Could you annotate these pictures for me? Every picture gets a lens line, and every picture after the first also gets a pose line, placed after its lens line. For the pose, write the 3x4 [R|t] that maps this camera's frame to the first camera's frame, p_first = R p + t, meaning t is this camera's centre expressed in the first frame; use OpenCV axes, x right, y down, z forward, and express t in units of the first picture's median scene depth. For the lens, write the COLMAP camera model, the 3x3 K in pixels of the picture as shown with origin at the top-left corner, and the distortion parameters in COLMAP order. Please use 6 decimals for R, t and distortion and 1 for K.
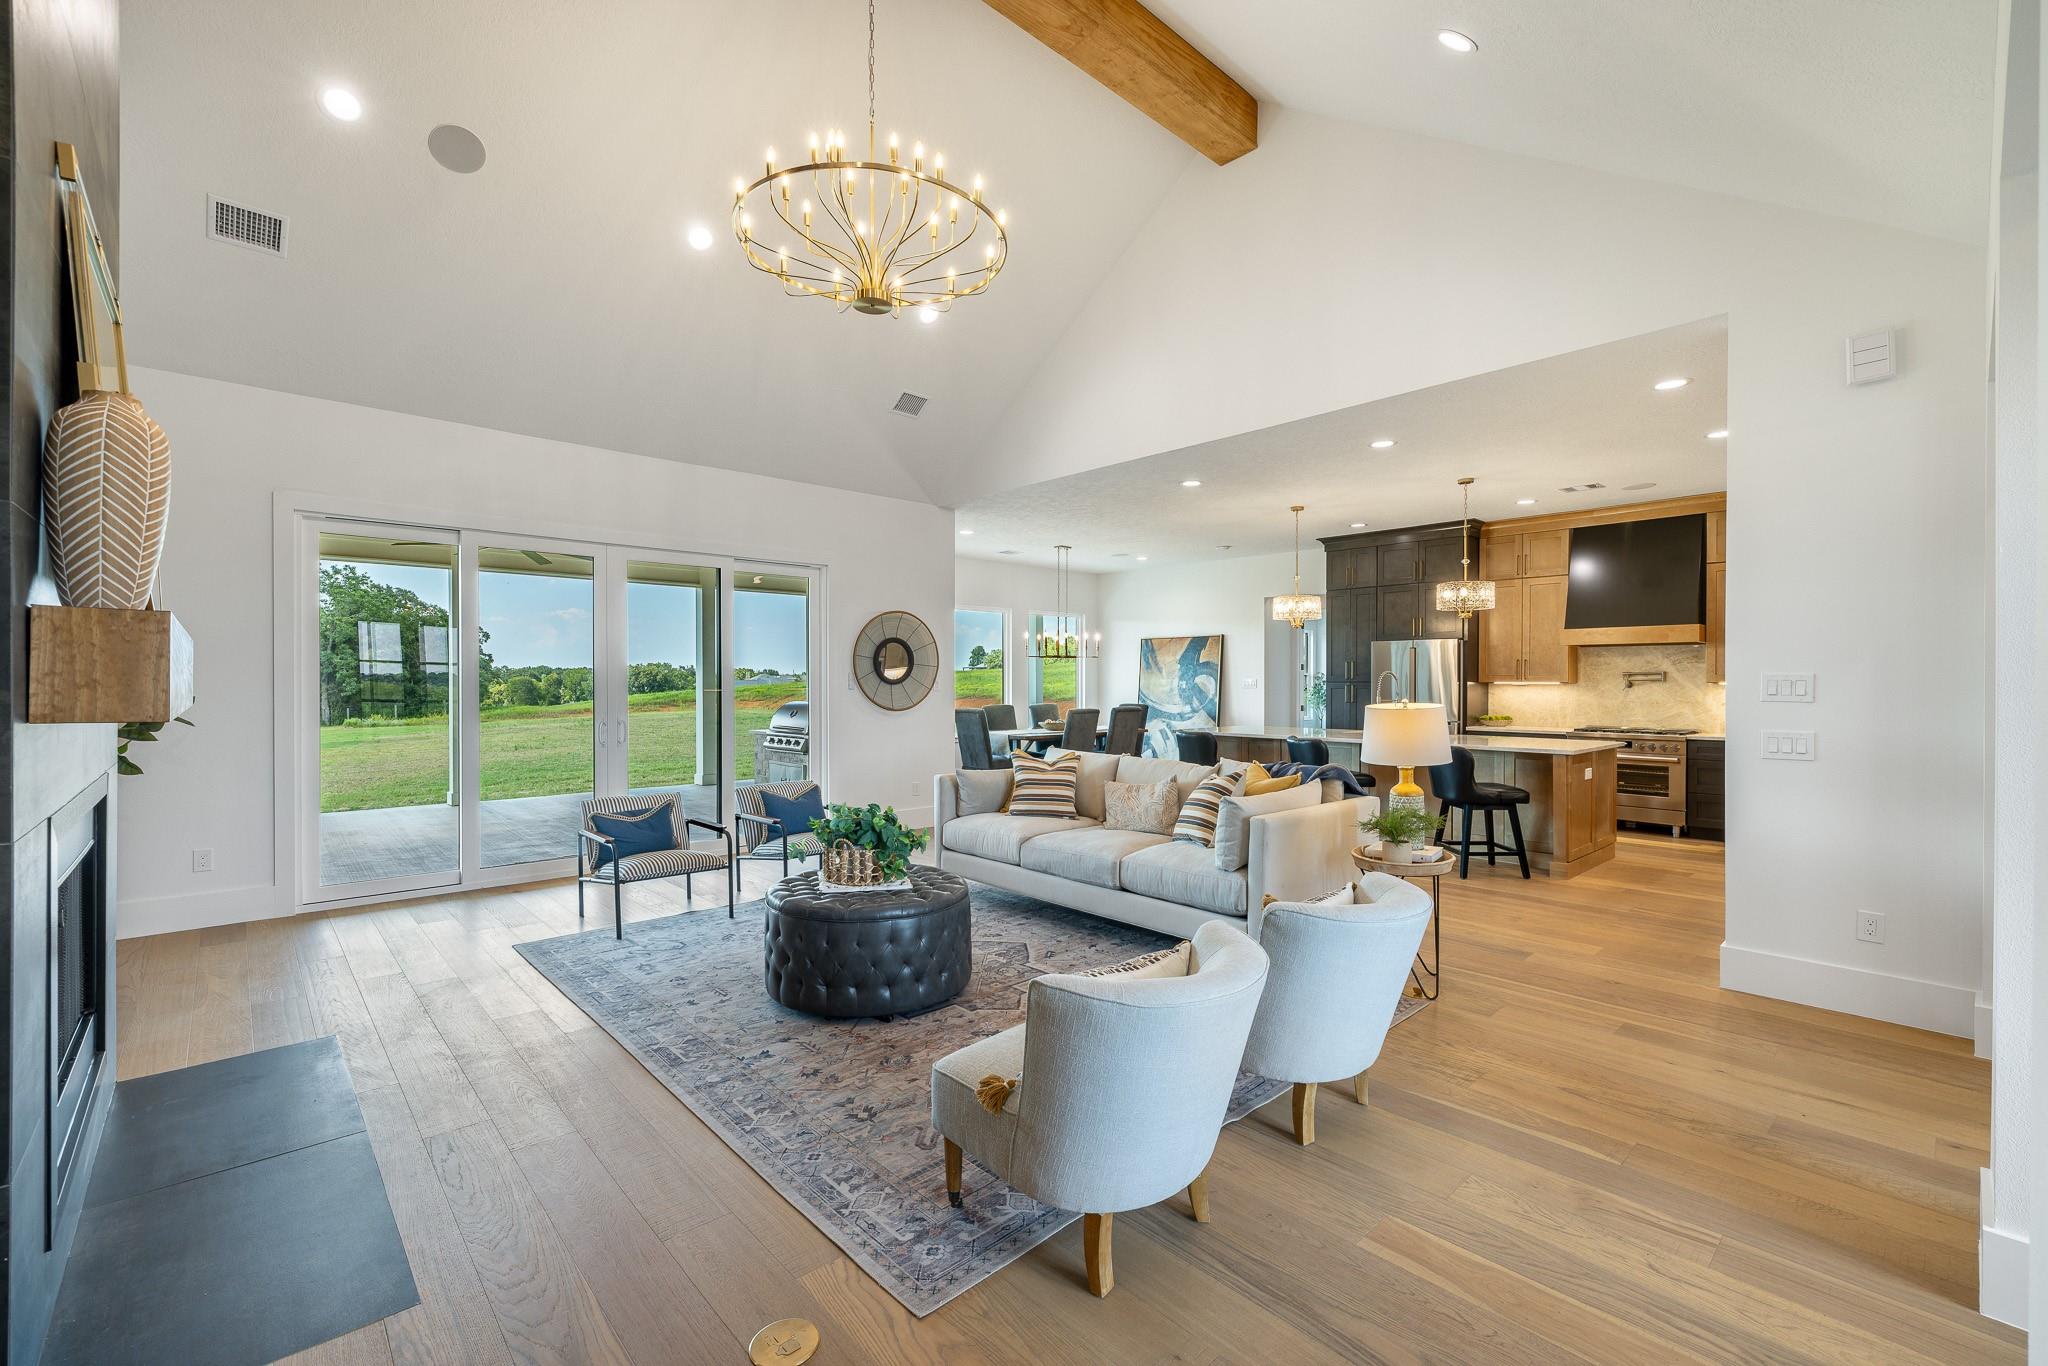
lens RADIAL K [[871.1, 0, 1024.0], [0, 871.1, 683.0], [0, 0, 1]] dist [-0.000176, -0.000039]
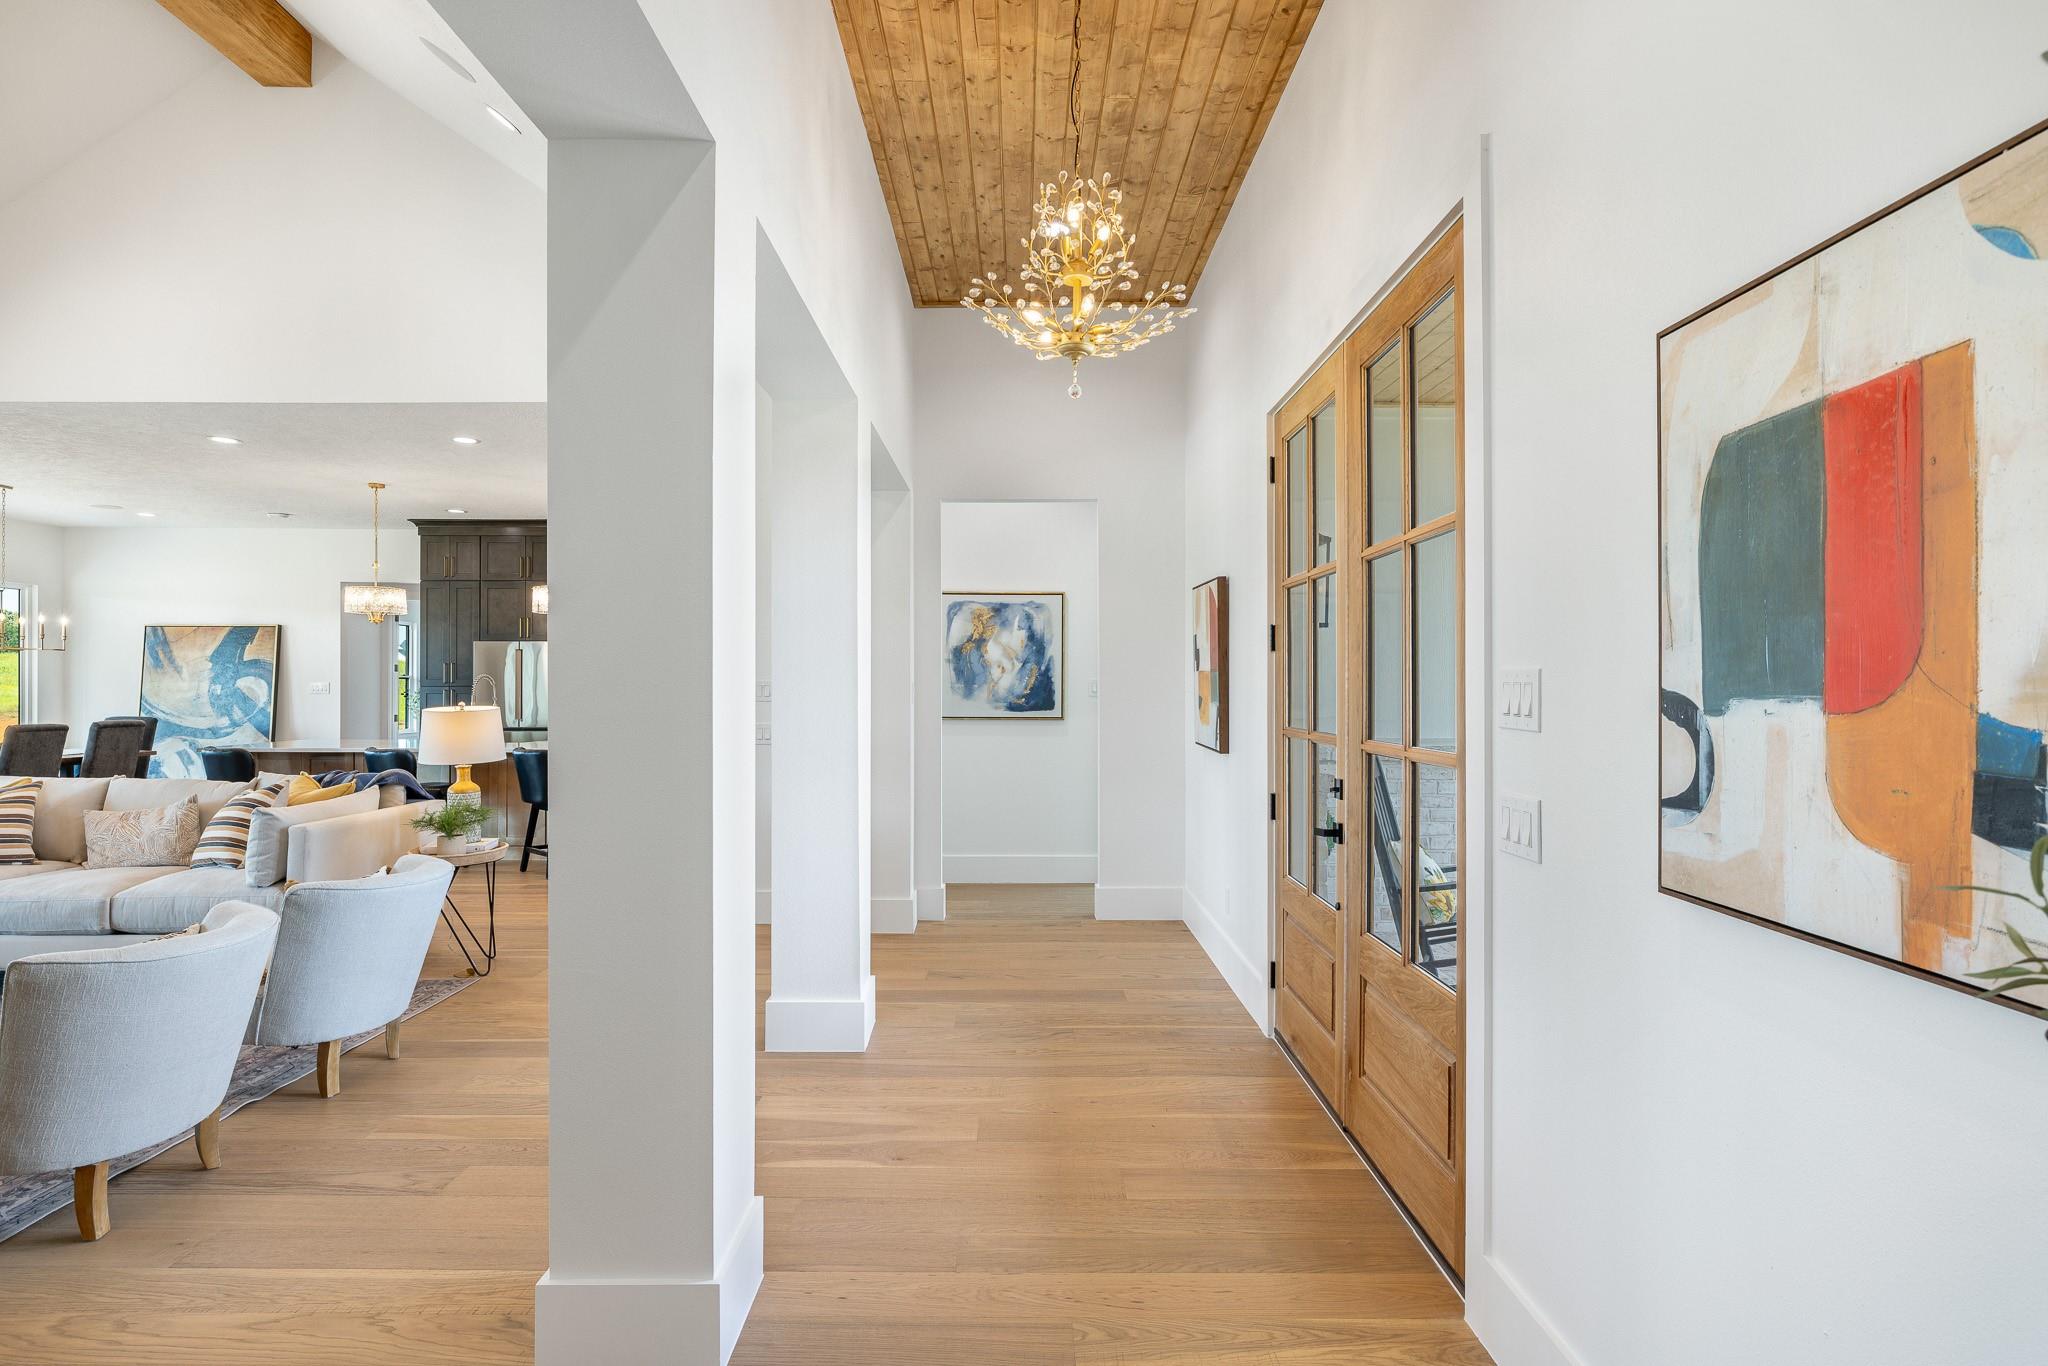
lens RADIAL K [[1065.9, 0, 1024.0], [0, 1065.9, 683.0], [0, 0, 1]] dist [0.001702, 0.000848]
pose [[0.680397, 0.001420, 0.732842, -0.037725], [0.001127, 0.999995, -0.002985, -0.000517], [-0.732843, 0.002857, 0.680392, -0.286500]]
